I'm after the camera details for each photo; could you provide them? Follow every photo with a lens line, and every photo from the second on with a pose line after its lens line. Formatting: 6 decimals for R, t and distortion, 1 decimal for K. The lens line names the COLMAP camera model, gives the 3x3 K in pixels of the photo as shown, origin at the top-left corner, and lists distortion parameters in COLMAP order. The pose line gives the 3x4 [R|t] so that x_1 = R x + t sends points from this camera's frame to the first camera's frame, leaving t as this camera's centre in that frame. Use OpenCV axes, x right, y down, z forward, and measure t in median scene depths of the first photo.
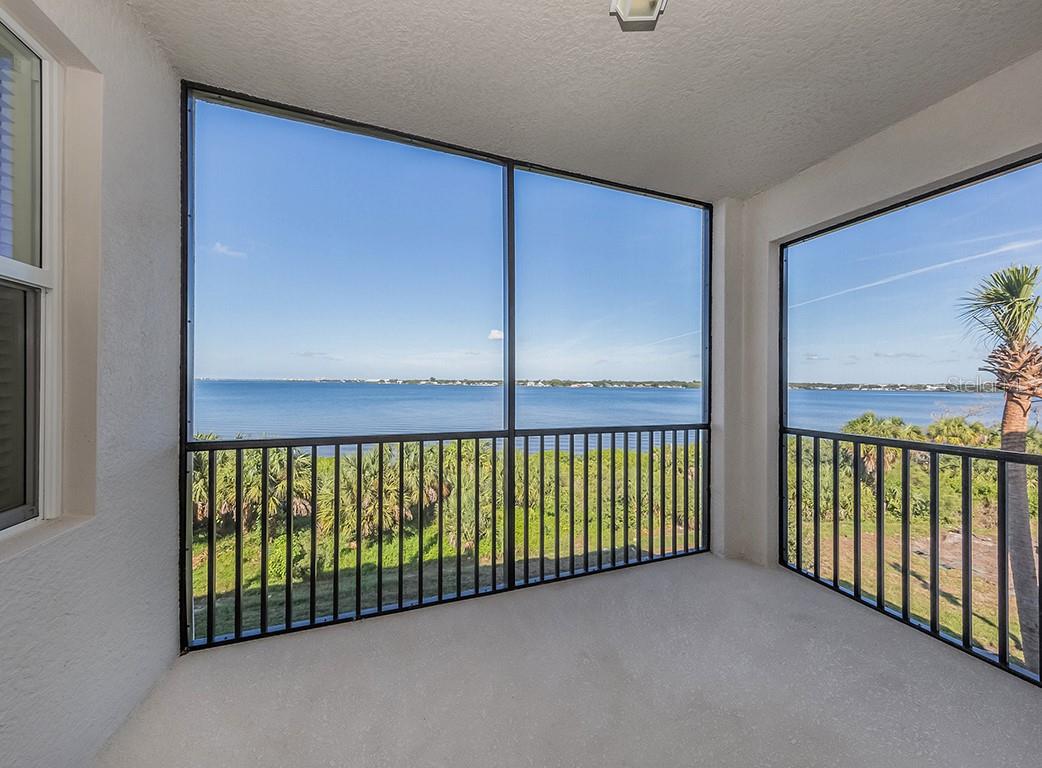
lens RADIAL K [[380.8, 0, 525.2], [0, 380.8, 396.6], [0, 0, 1]] dist [0.012042, -0.002198]
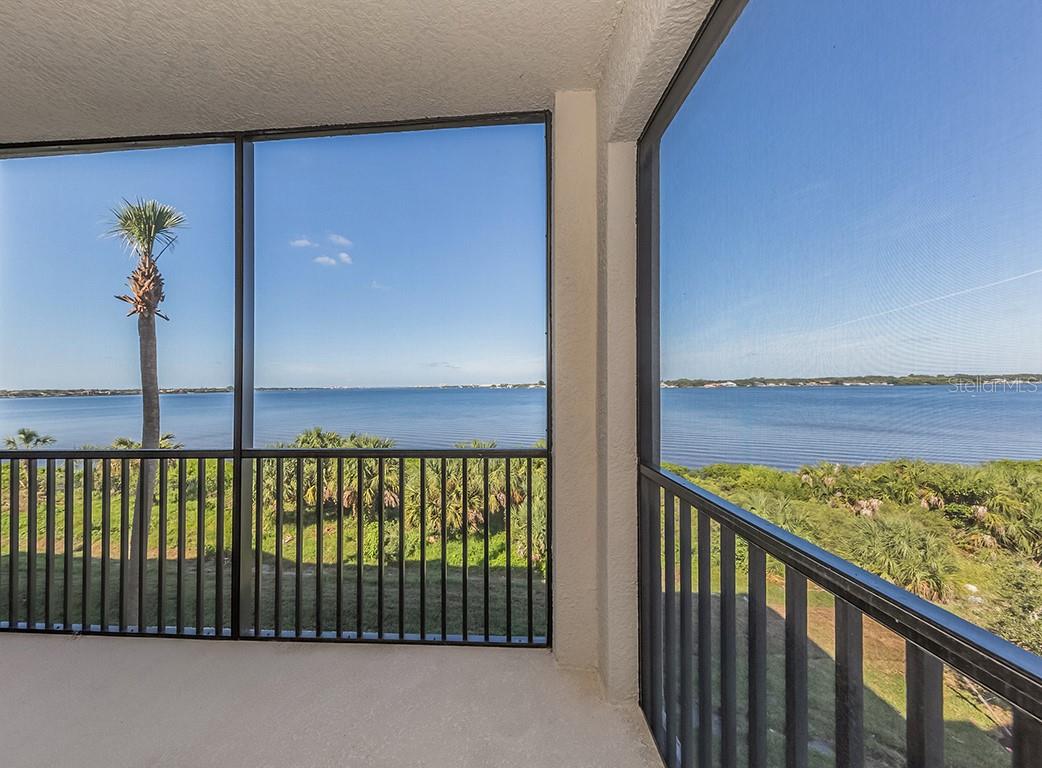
lens RADIAL K [[380.8, 0, 480.3], [0, 380.8, 390.0], [0, 0, 1]] dist [0.012042, -0.002198]
pose [[0.908082, -0.018202, -0.418396, 0.135945], [0.007725, 0.999613, -0.026722, -0.002952], [0.418721, 0.021034, 0.907871, 0.076725]]
